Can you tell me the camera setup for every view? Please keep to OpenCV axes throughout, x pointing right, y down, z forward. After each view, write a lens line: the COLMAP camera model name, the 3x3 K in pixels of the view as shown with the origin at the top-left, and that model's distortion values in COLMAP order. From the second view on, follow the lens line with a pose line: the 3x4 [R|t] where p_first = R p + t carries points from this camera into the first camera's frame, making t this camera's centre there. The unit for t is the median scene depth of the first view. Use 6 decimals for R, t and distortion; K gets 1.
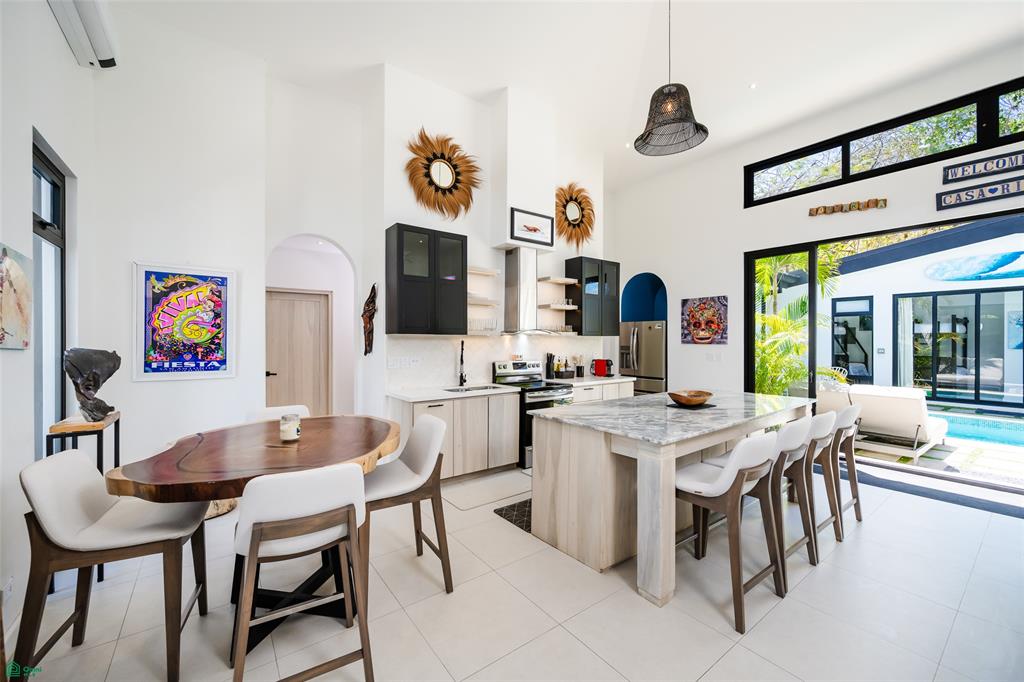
lens RADIAL K [[408.7, 0, 519.7], [0, 408.7, 340.1], [0, 0, 1]] dist [-0.001544, 0.000103]
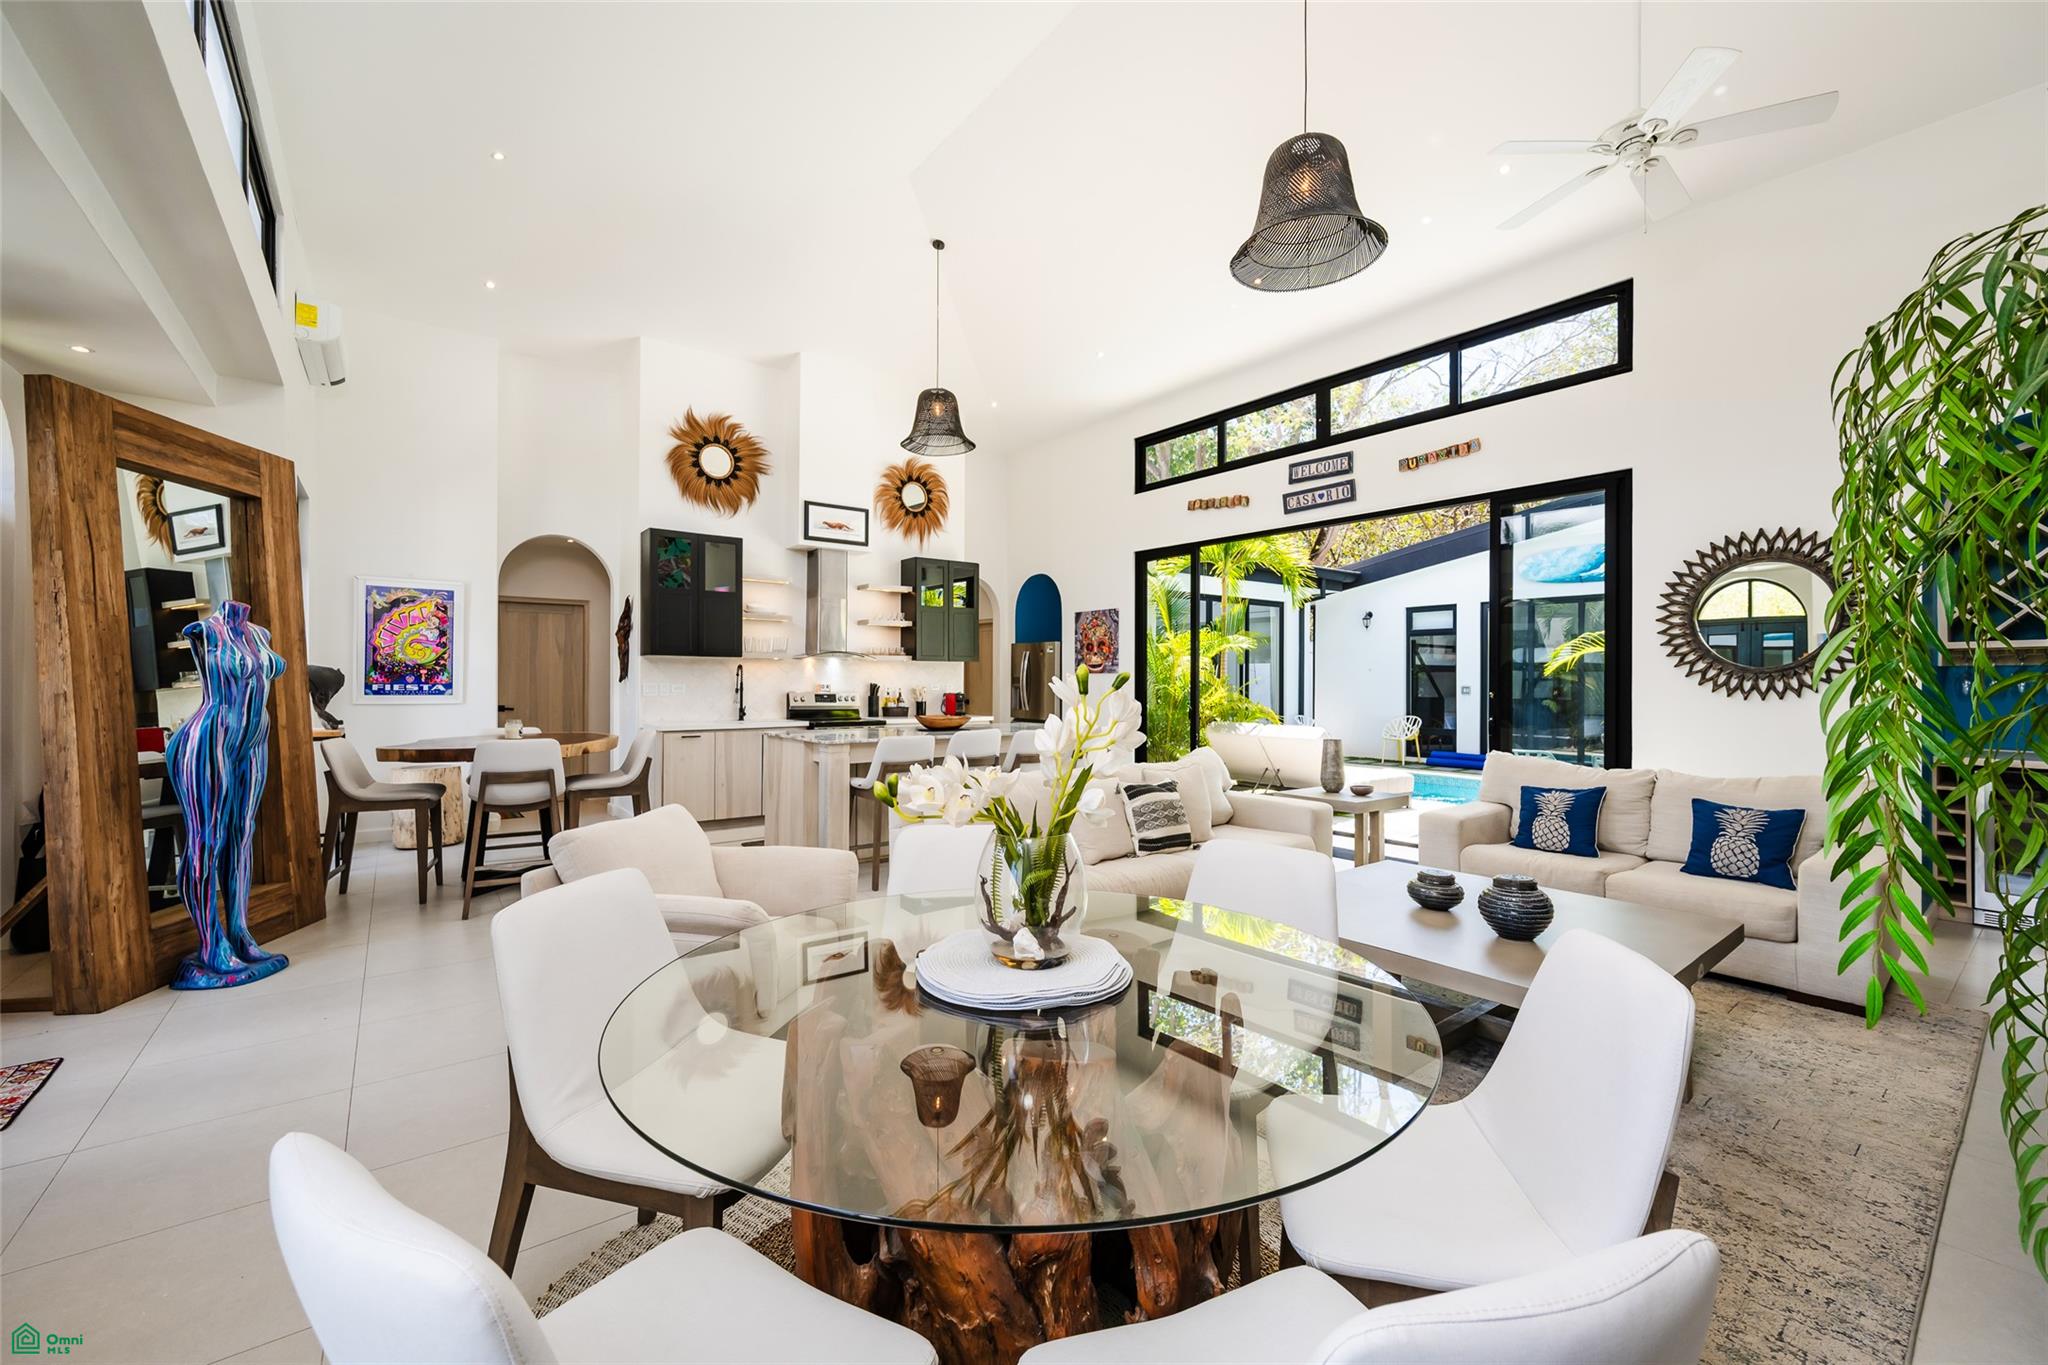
lens RADIAL K [[817.5, 0, 1030.4], [0, 817.5, 680.0], [0, 0, 1]] dist [-0.001544, 0.000103]
pose [[0.999940, 0.003409, 0.010383, 0.409113], [-0.003410, 0.999994, 0.000050, 0.028688], [-0.010383, -0.000085, 0.999946, -0.621501]]
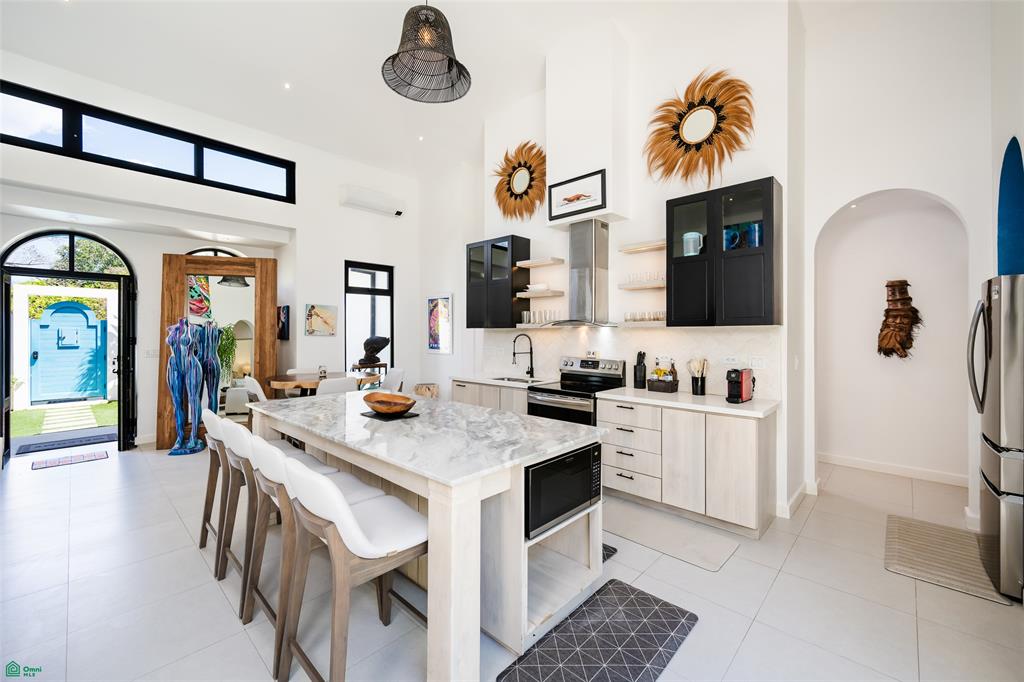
lens RADIAL K [[408.7, 0, 518.1], [0, 408.7, 333.3], [0, 0, 1]] dist [-0.001544, 0.000103]
pose [[0.172756, 0.004097, -0.984956, 0.854469], [0.003642, 0.999982, 0.004798, -0.004561], [0.984958, -0.004416, 0.172738, 0.775216]]
